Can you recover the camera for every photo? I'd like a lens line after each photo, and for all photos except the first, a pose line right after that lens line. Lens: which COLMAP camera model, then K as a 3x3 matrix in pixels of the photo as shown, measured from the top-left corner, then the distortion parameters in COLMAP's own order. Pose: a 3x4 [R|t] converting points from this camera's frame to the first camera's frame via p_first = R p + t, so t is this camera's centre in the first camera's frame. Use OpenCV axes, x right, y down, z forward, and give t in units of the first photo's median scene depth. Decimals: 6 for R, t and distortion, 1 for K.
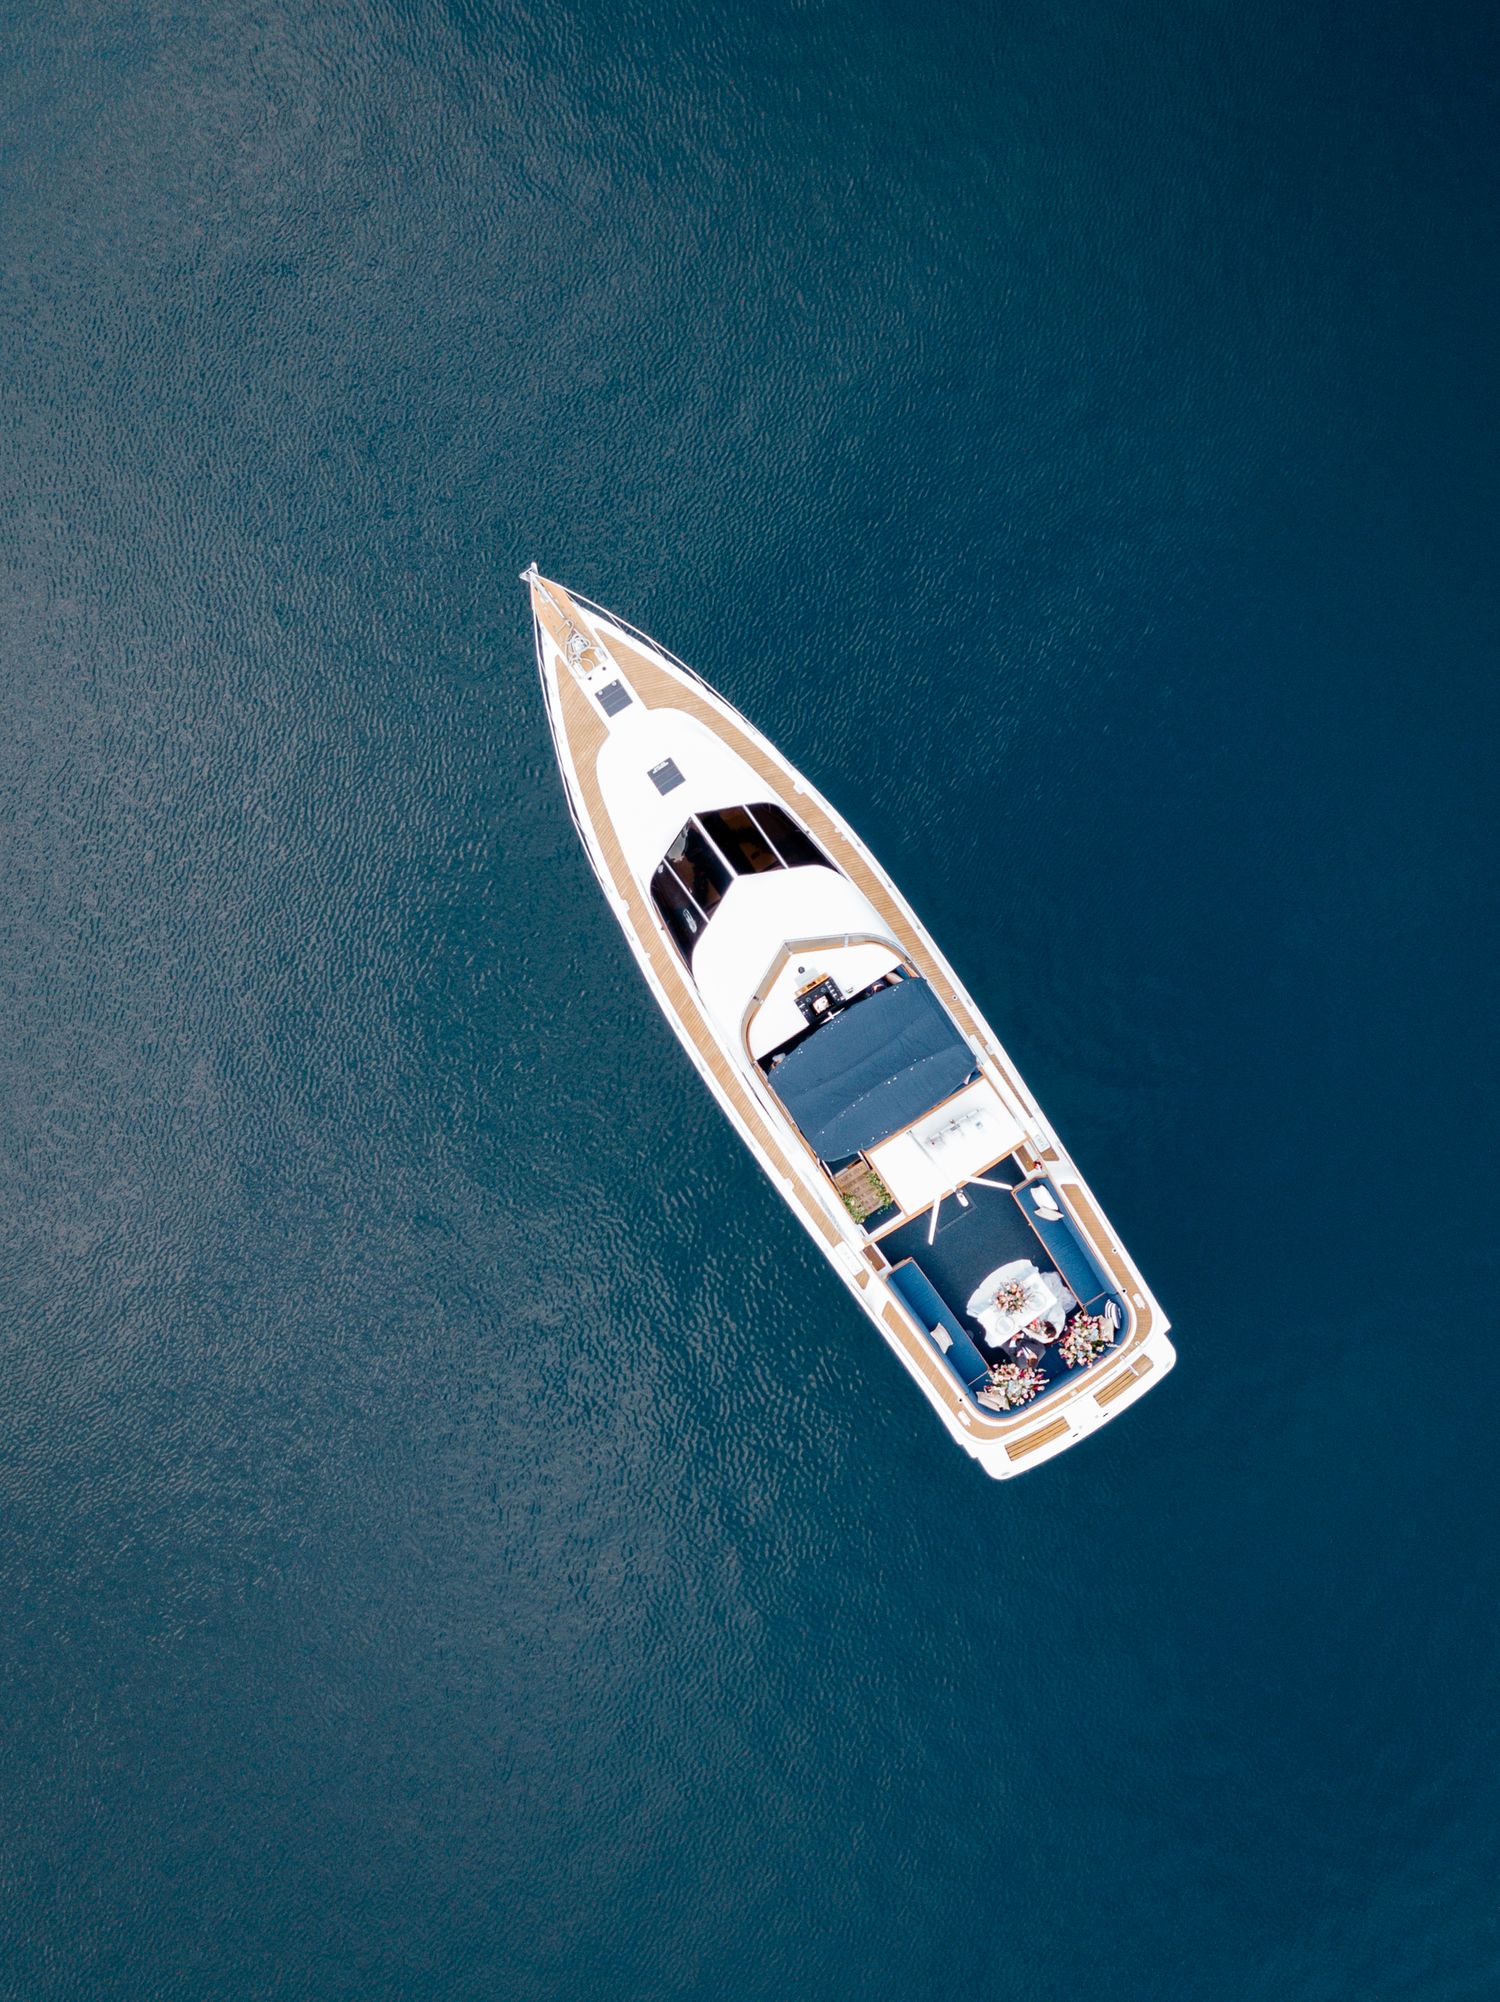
lens RADIAL K [[1526.7, 0, 744.7], [0, 1526.7, 1002.8], [0, 0, 1]] dist [0.035733, 0.004947]
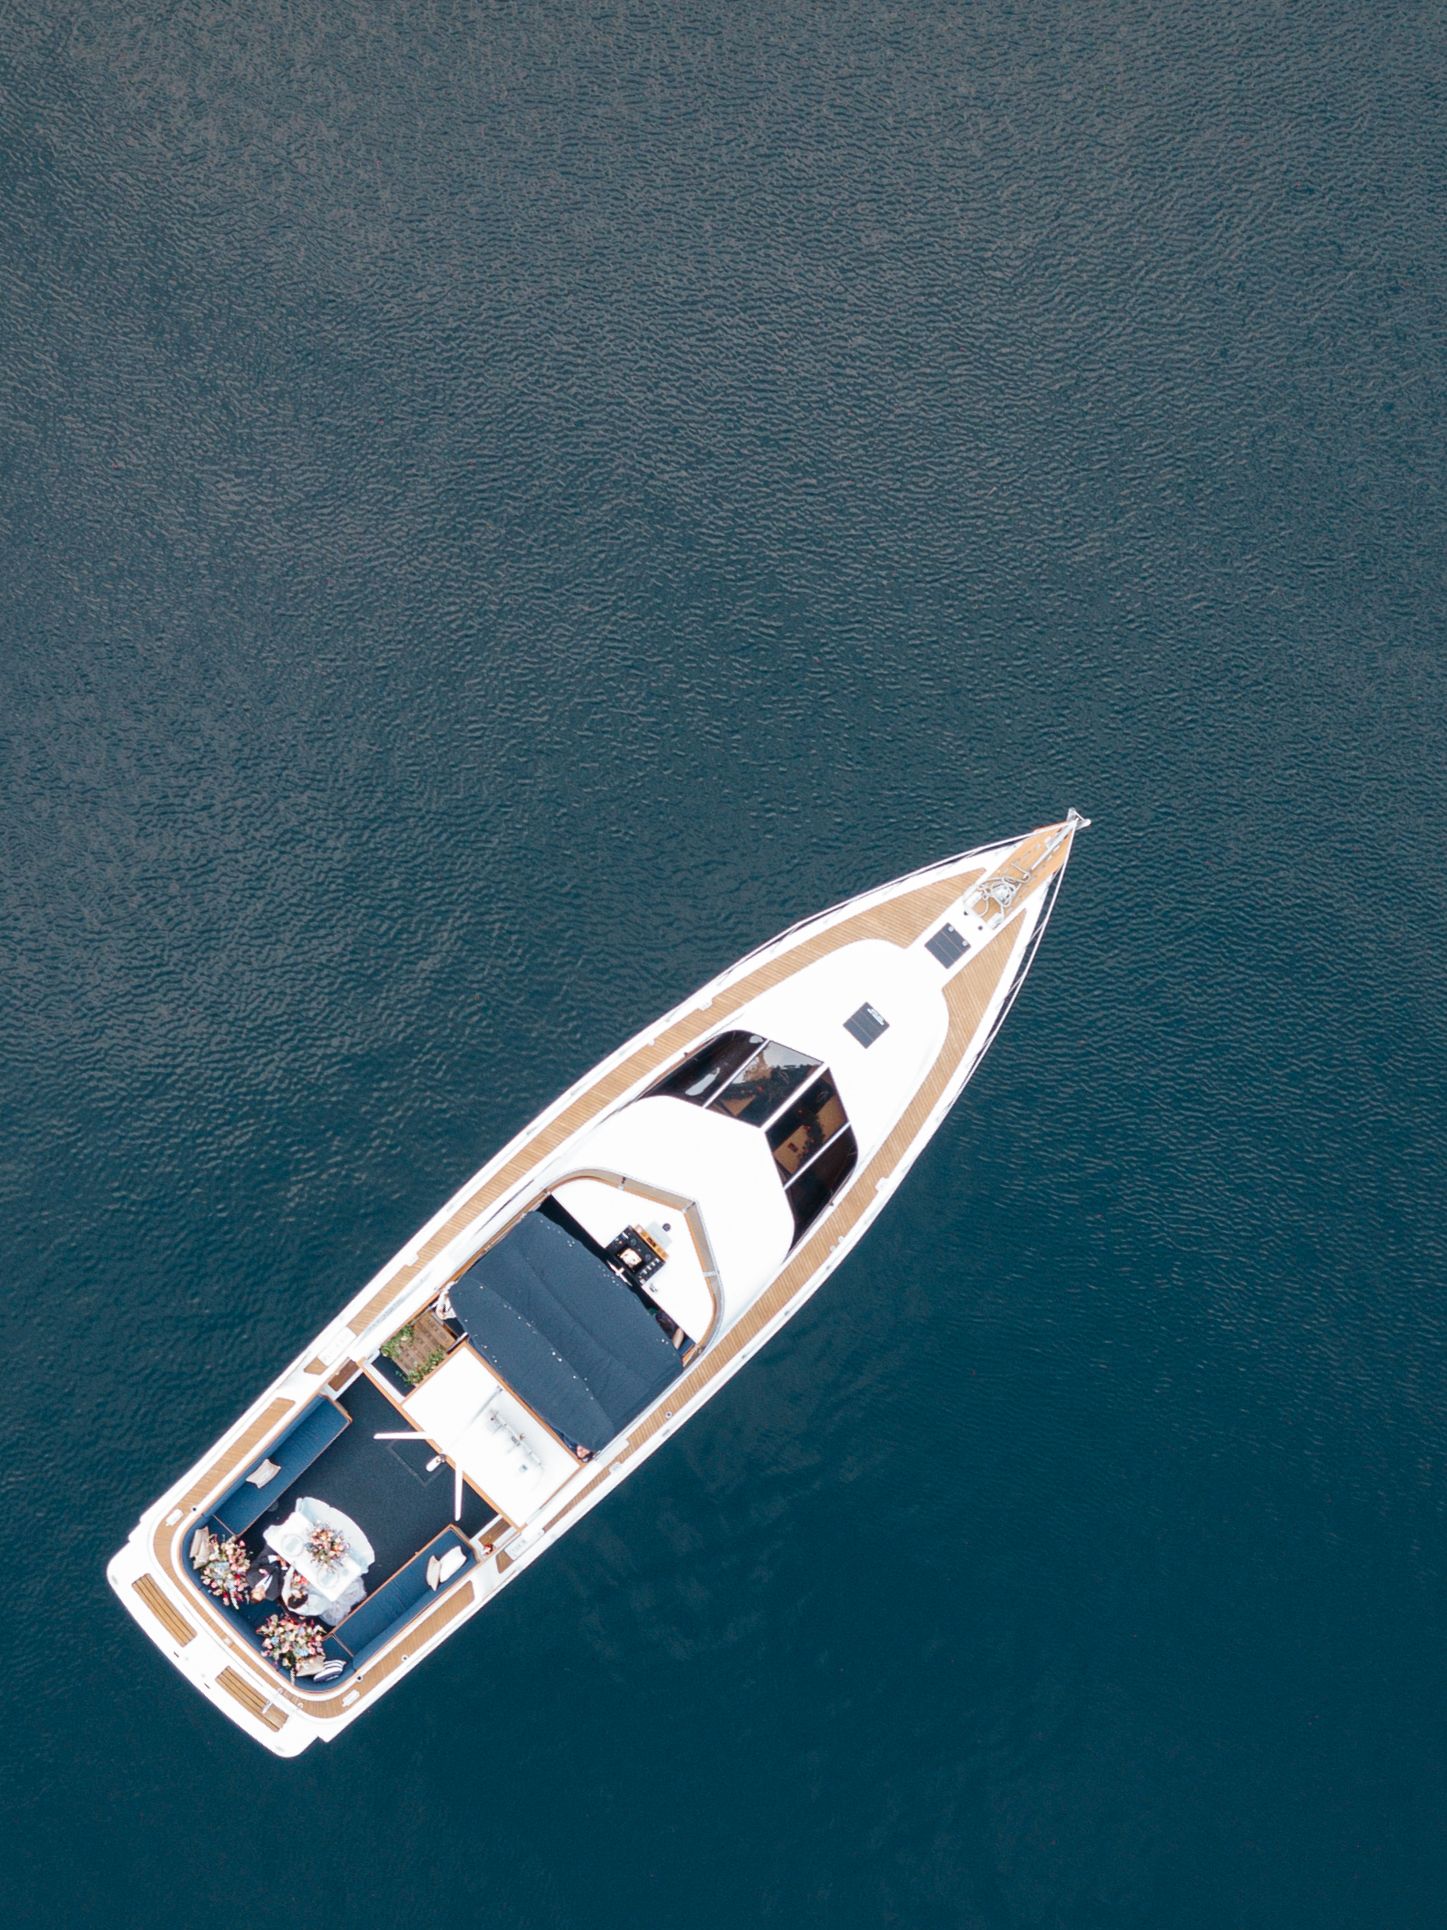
lens RADIAL K [[1471.8, 0, 725.8], [0, 1471.8, 968.5], [0, 0, 1]] dist [0.035733, 0.004947]
pose [[0.181367, 0.983097, -0.025034, -0.075580], [-0.982788, 0.182102, 0.031101, -0.103445], [0.035134, 0.018962, 0.999203, 0.193402]]
